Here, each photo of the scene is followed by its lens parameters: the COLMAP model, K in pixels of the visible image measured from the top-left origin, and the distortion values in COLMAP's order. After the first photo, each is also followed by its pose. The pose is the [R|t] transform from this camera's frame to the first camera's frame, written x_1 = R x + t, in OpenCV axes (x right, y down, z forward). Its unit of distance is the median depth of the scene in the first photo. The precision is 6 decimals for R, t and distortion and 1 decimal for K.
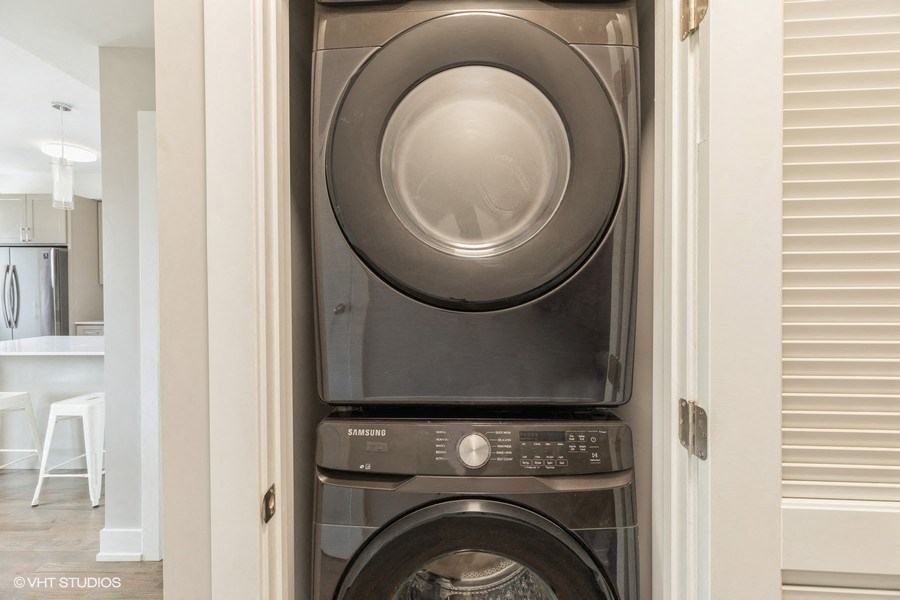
lens RADIAL K [[407.0, 0, 448.7], [0, 407.0, 296.2], [0, 0, 1]] dist [-0.032433, 0.017358]
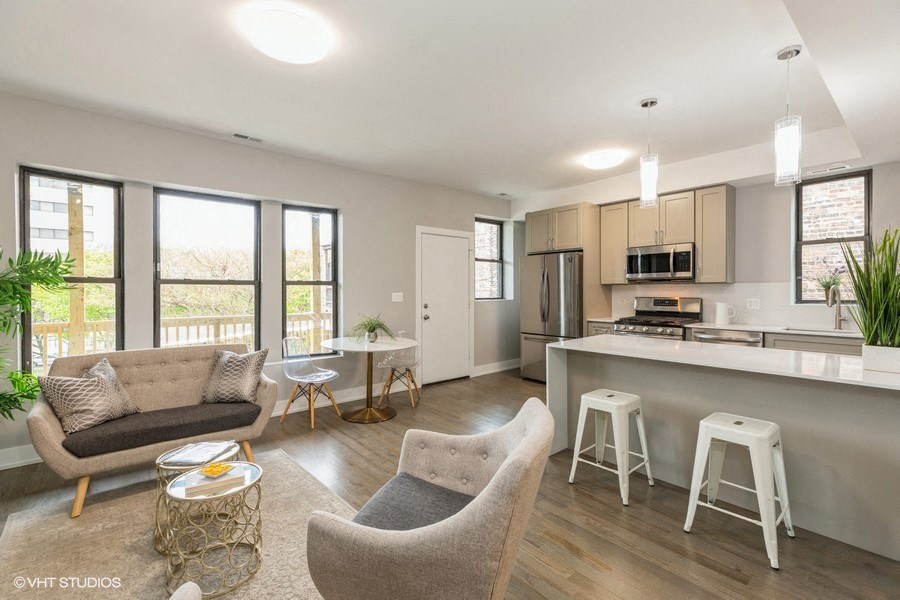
lens RADIAL K [[398.2, 0, 452.4], [0, 398.2, 290.0], [0, 0, 1]] dist [-0.003480, -0.000557]
pose [[0.678947, 0.002102, -0.734185, -0.446598], [-0.010276, 0.999925, -0.006640, -0.005772], [0.734116, 0.012053, 0.678917, -0.001454]]
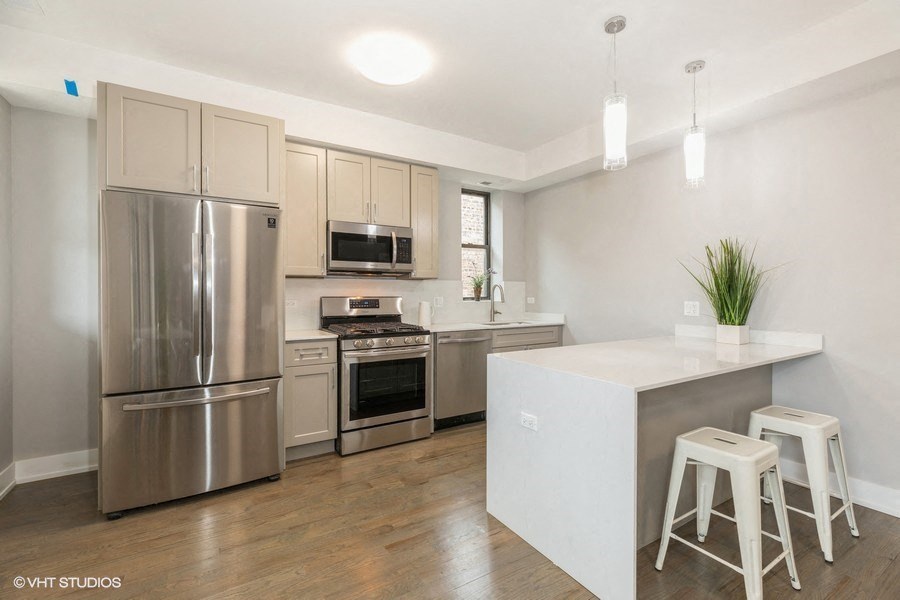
lens RADIAL K [[397.6, 0, 452.6], [0, 397.6, 296.6], [0, 0, 1]] dist [-0.001242, -0.000164]
pose [[0.823682, -0.002136, 0.567048, -1.242281], [0.006094, 0.999968, -0.005086, 0.007860], [-0.567020, 0.007645, 0.823669, 0.447056]]
